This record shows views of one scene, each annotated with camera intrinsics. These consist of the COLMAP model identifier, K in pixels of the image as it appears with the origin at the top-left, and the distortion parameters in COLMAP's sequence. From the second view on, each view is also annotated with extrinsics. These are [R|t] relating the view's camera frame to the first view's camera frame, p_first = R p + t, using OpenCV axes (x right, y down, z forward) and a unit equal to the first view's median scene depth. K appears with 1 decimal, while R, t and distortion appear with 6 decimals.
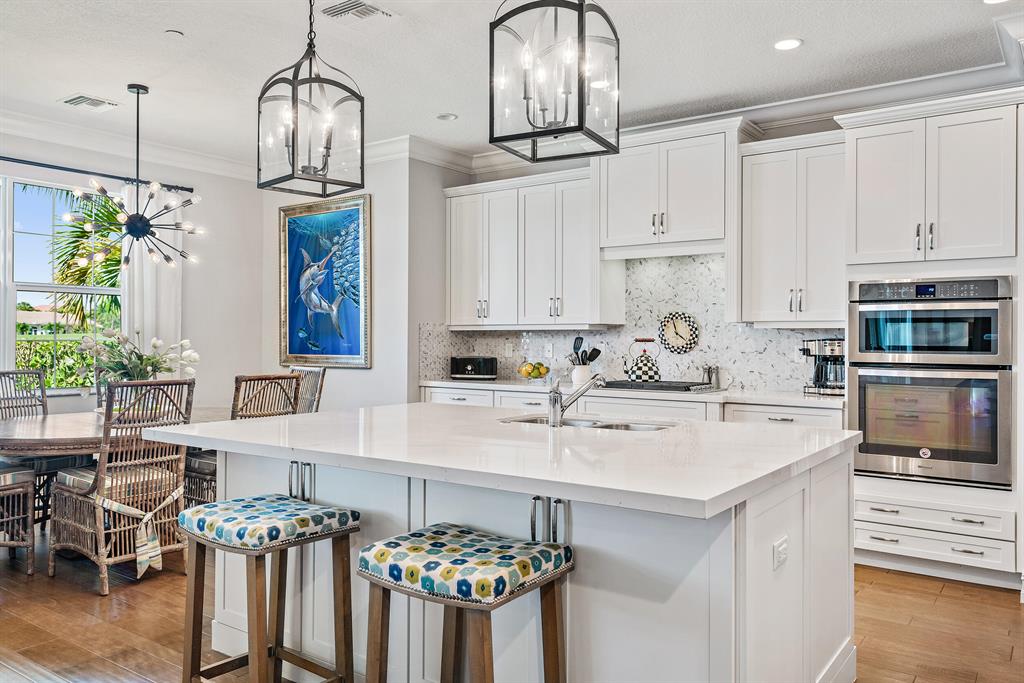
lens RADIAL K [[766.6, 0, 497.0], [0, 766.6, 336.7], [0, 0, 1]] dist [0.011638, -0.004928]
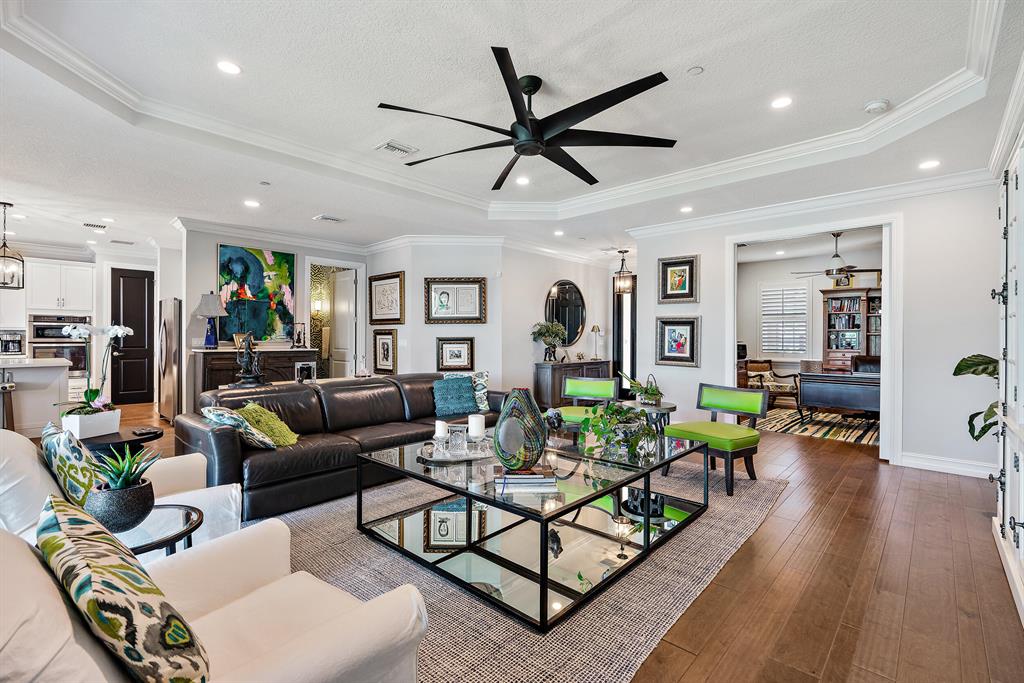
lens RADIAL K [[462.1, 0, 517.9], [0, 462.1, 337.4], [0, 0, 1]] dist [-0.009892, 0.003068]
pose [[0.113702, -0.004257, 0.993506, -1.166700], [-0.010040, 0.999935, 0.005434, -0.013510], [-0.993464, -0.010592, 0.113651, -1.148719]]
